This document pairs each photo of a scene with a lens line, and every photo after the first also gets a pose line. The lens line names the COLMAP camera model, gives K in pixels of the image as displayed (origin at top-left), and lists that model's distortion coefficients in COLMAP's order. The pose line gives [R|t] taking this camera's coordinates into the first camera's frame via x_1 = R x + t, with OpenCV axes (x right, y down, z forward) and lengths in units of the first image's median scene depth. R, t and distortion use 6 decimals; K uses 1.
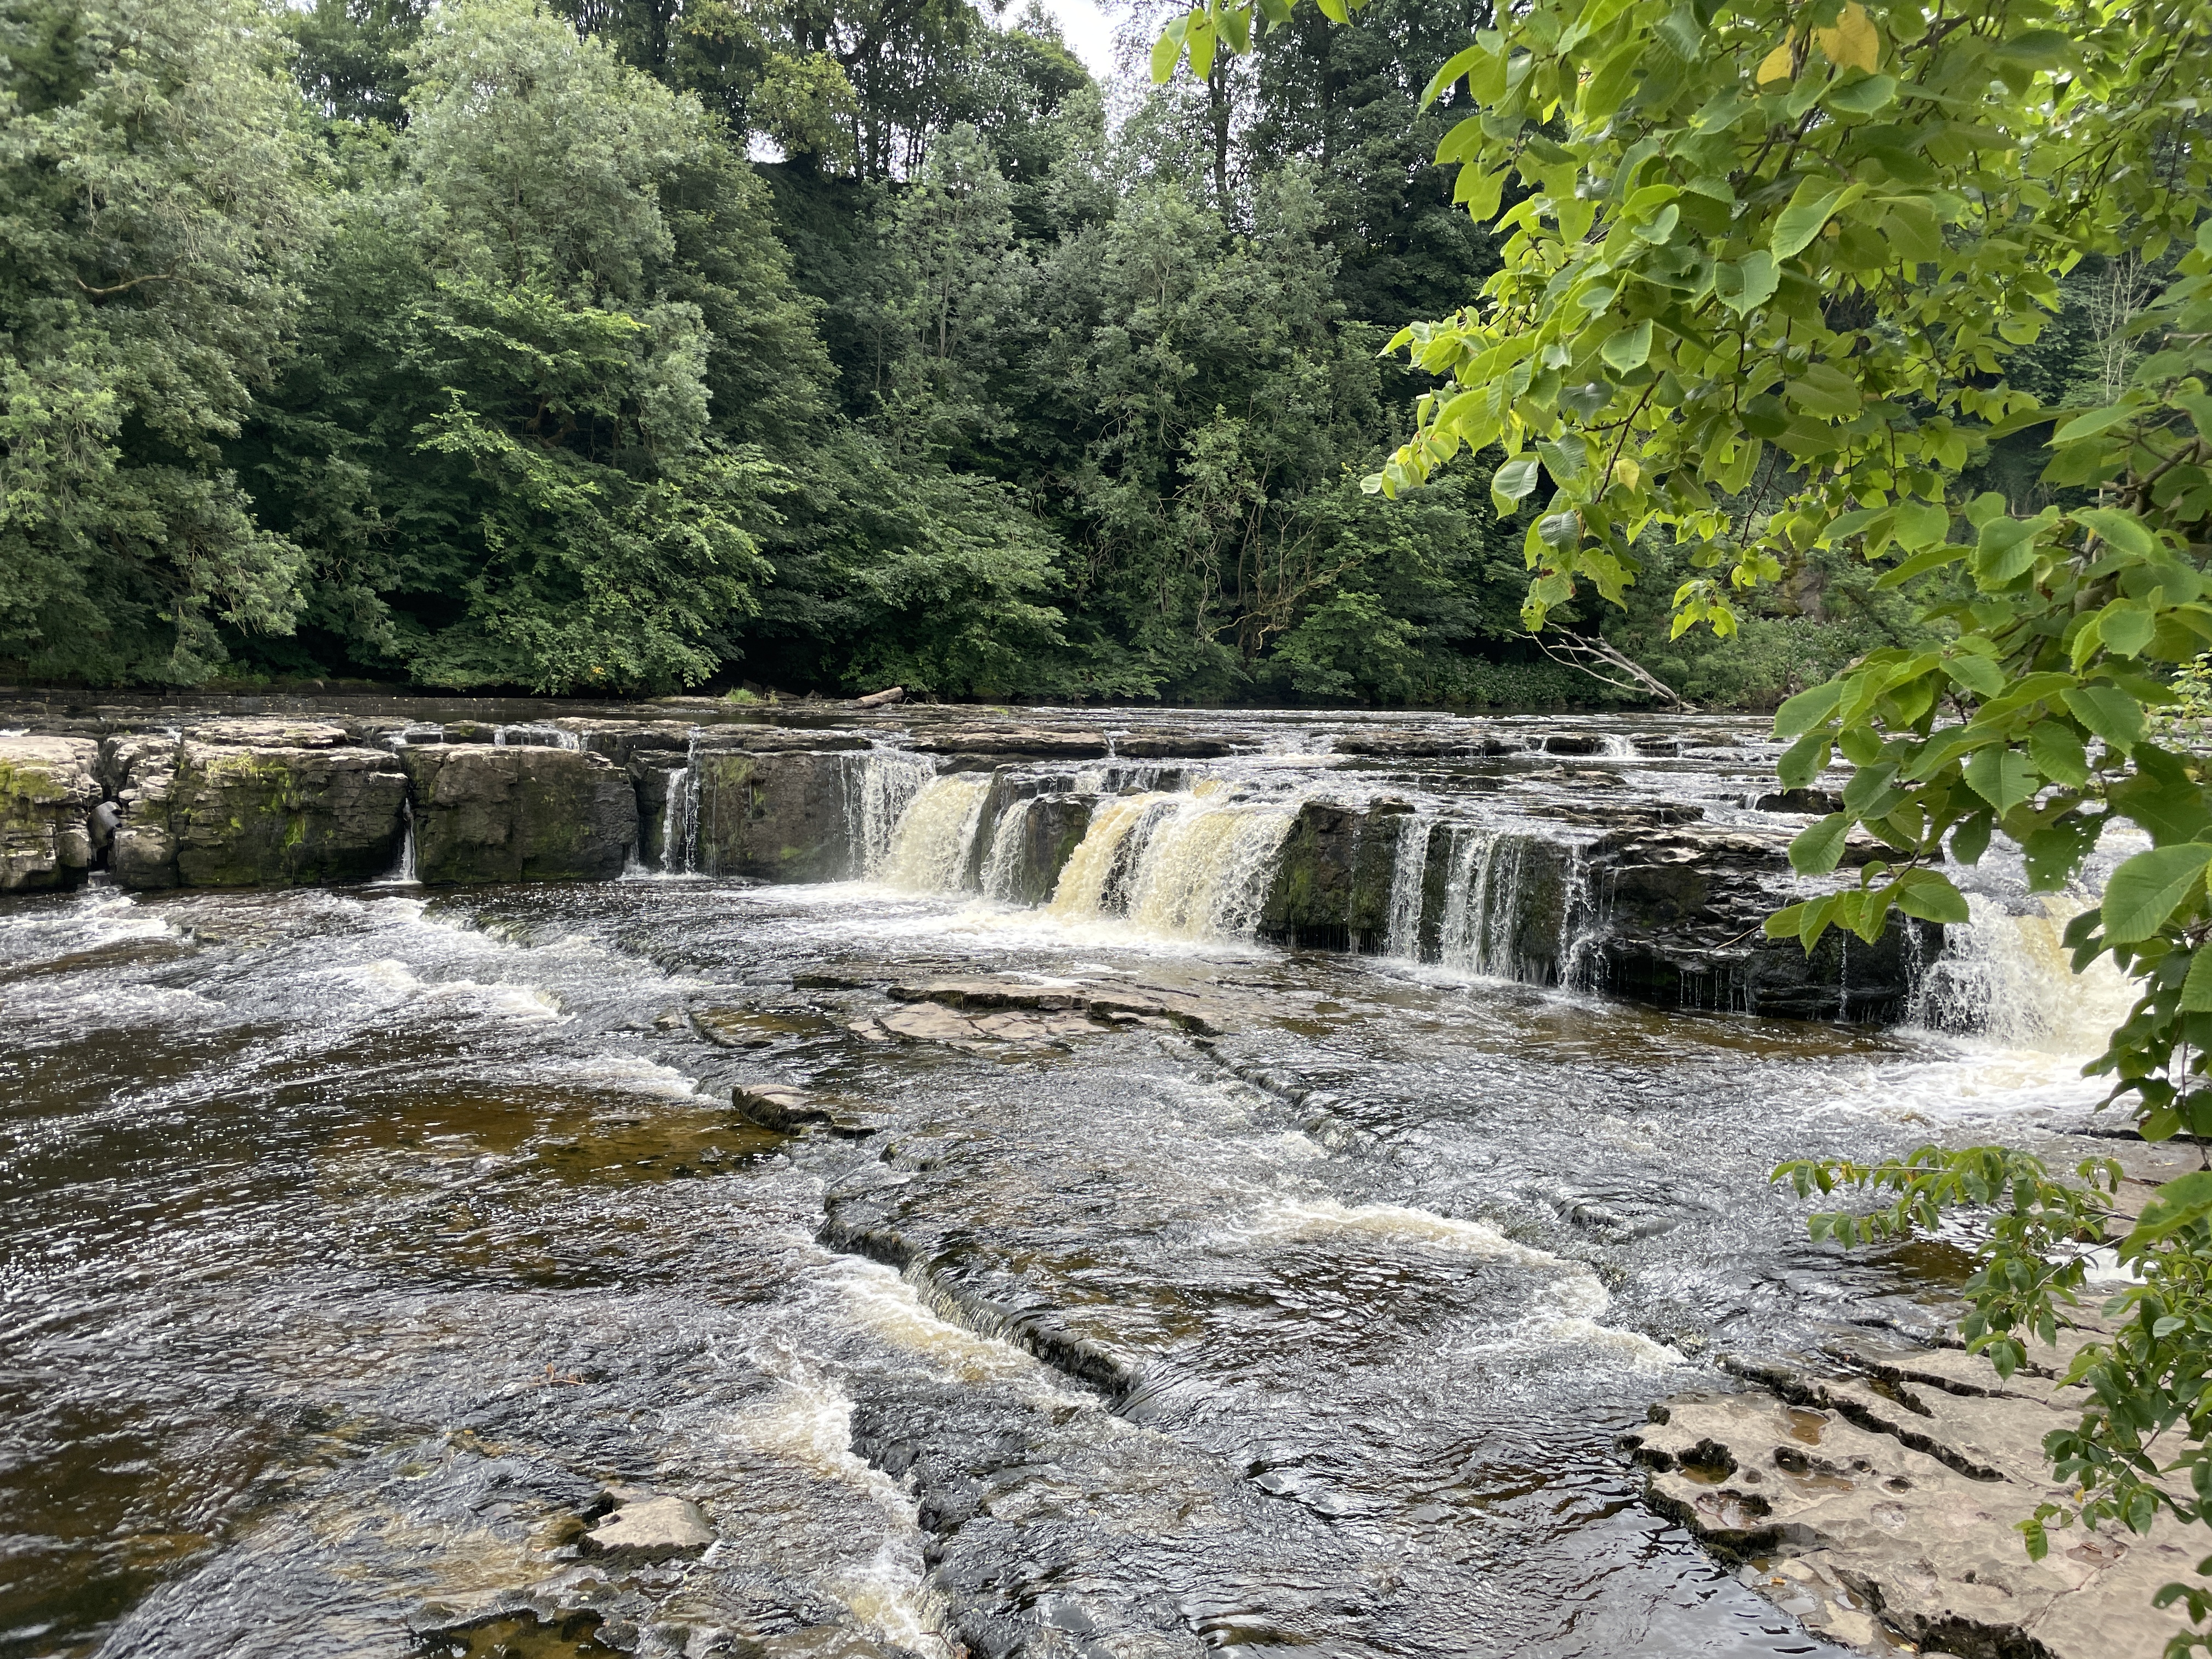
lens RADIAL K [[1624.0, 0, 1104.3], [0, 1624.0, 836.2], [0, 0, 1]] dist [0.053697, -0.023783]
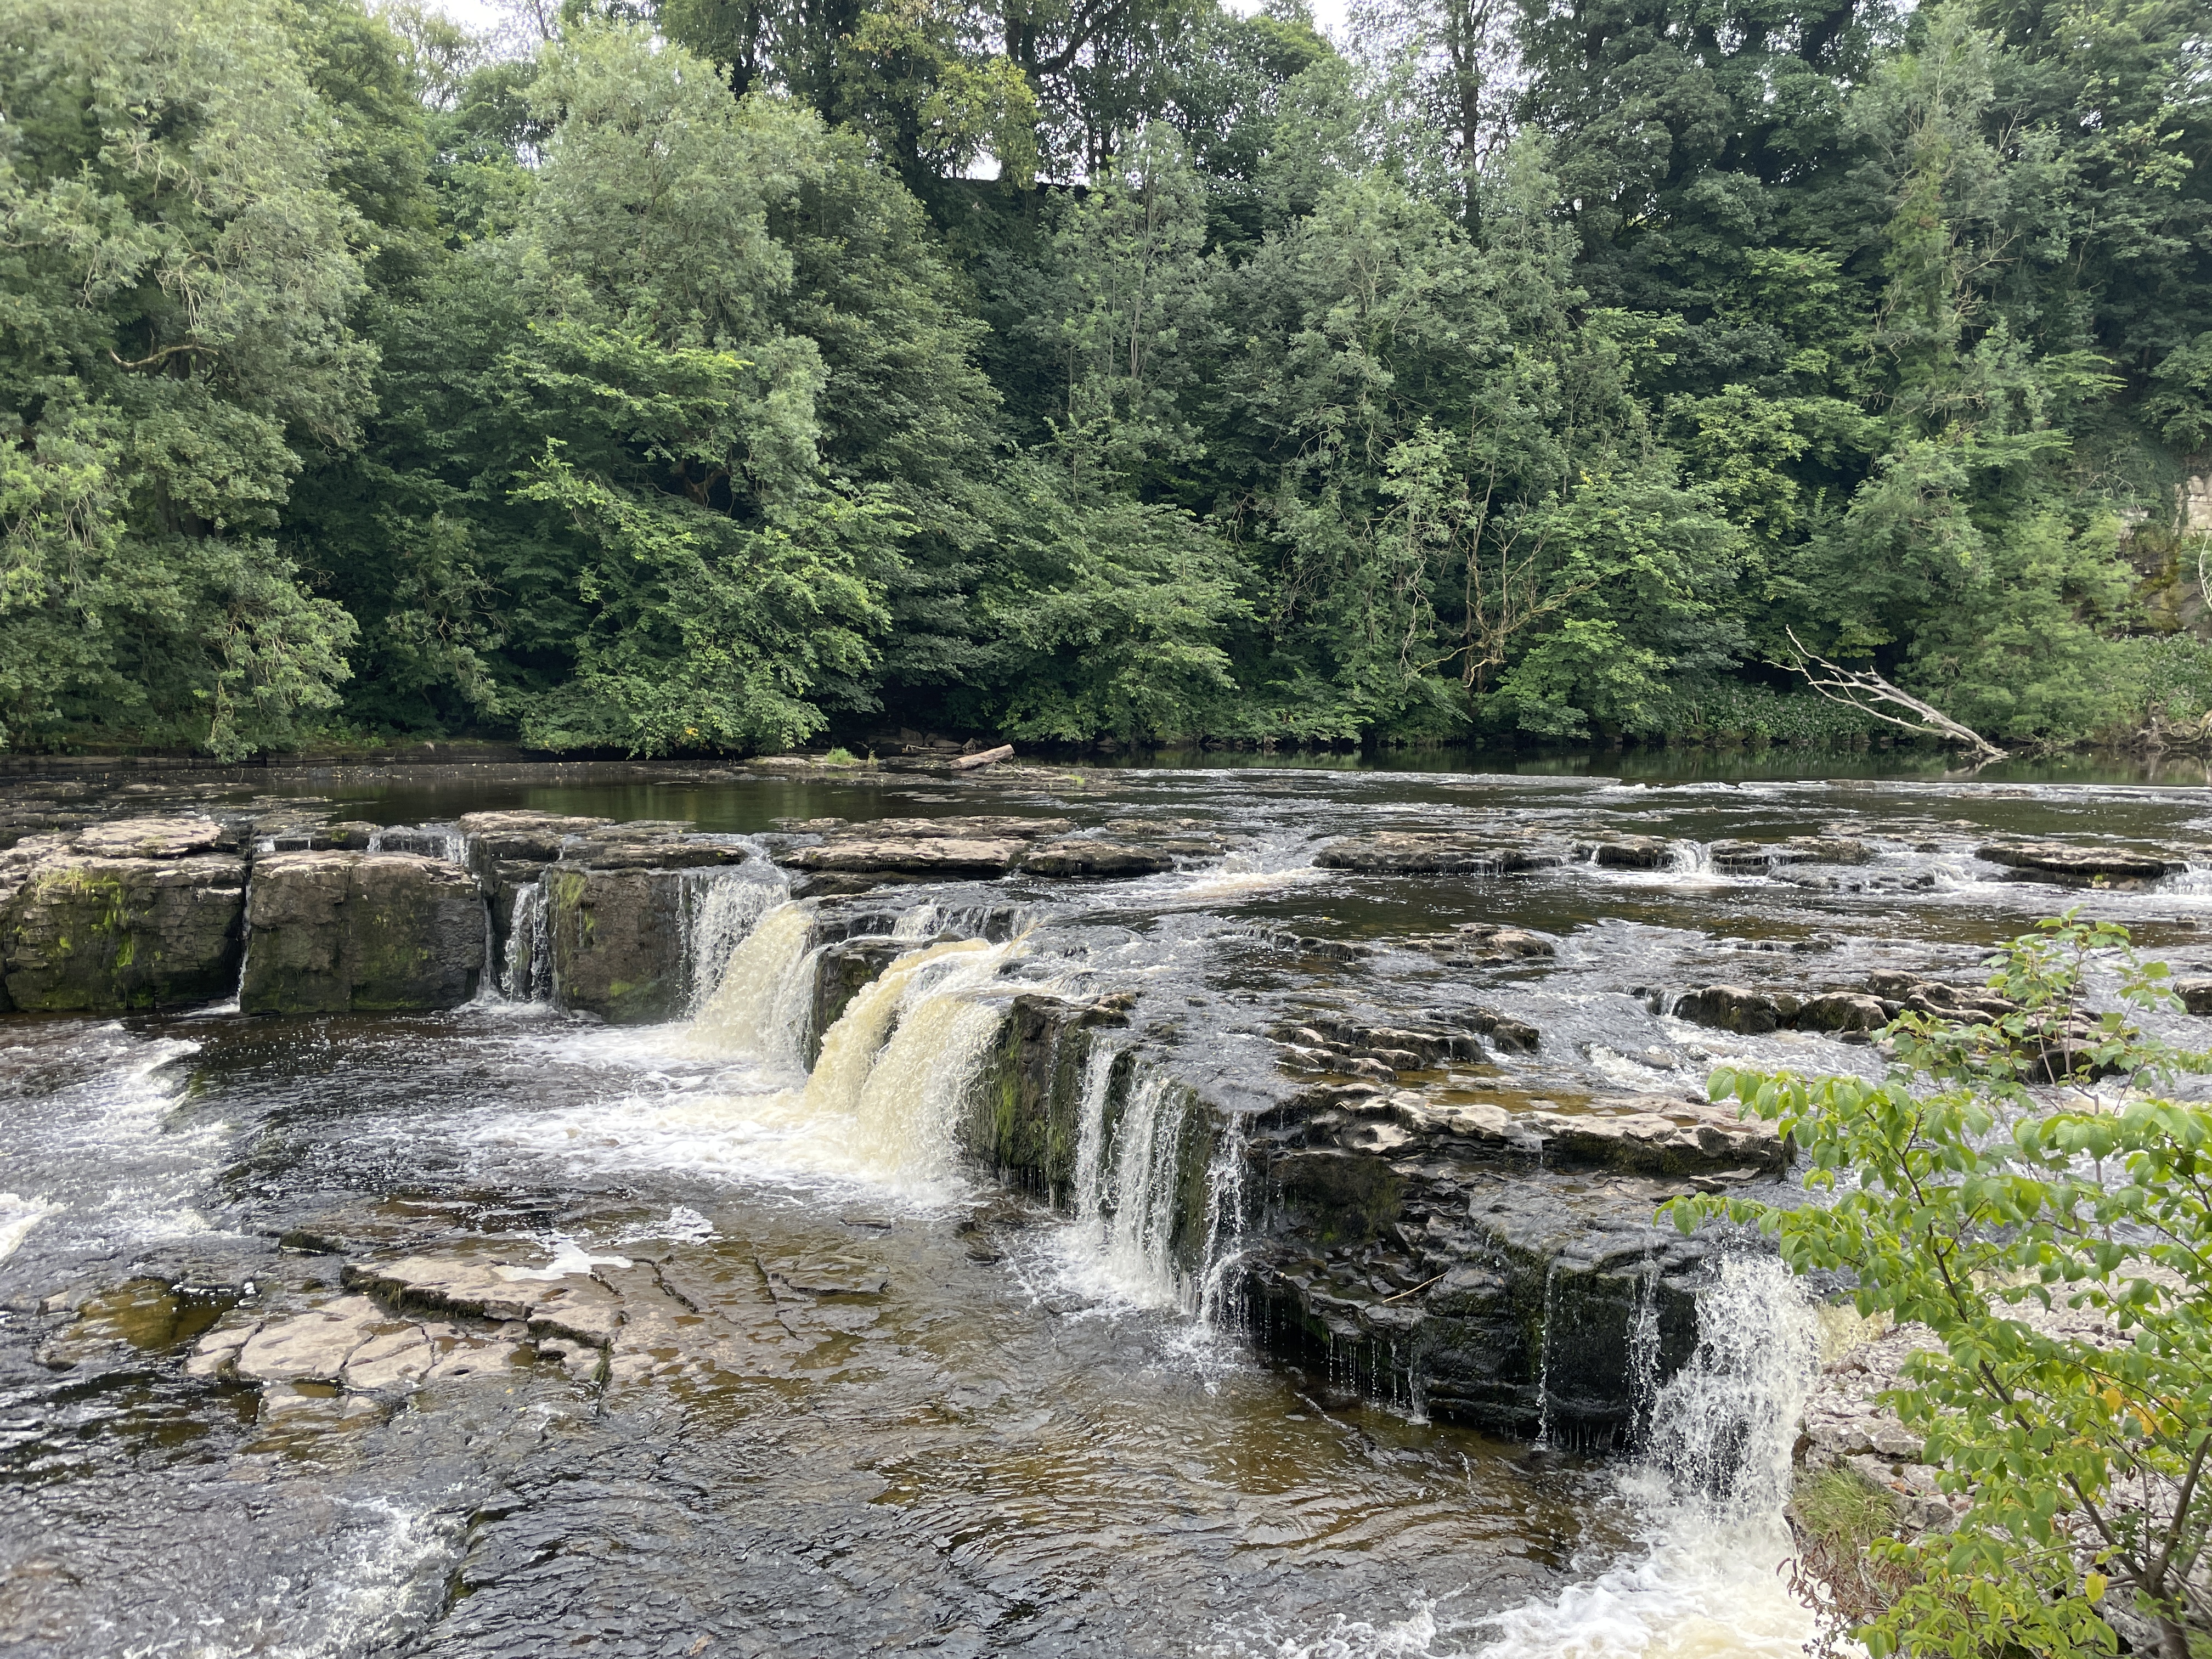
lens RADIAL K [[1624.0, 0, 1186.6], [0, 1624.0, 834.9], [0, 0, 1]] dist [0.053697, -0.023783]
pose [[0.979225, 0.008579, -0.202593, 0.197131], [-0.008534, 0.999963, 0.001099, -0.054210], [0.202595, 0.000653, 0.979262, 0.160453]]
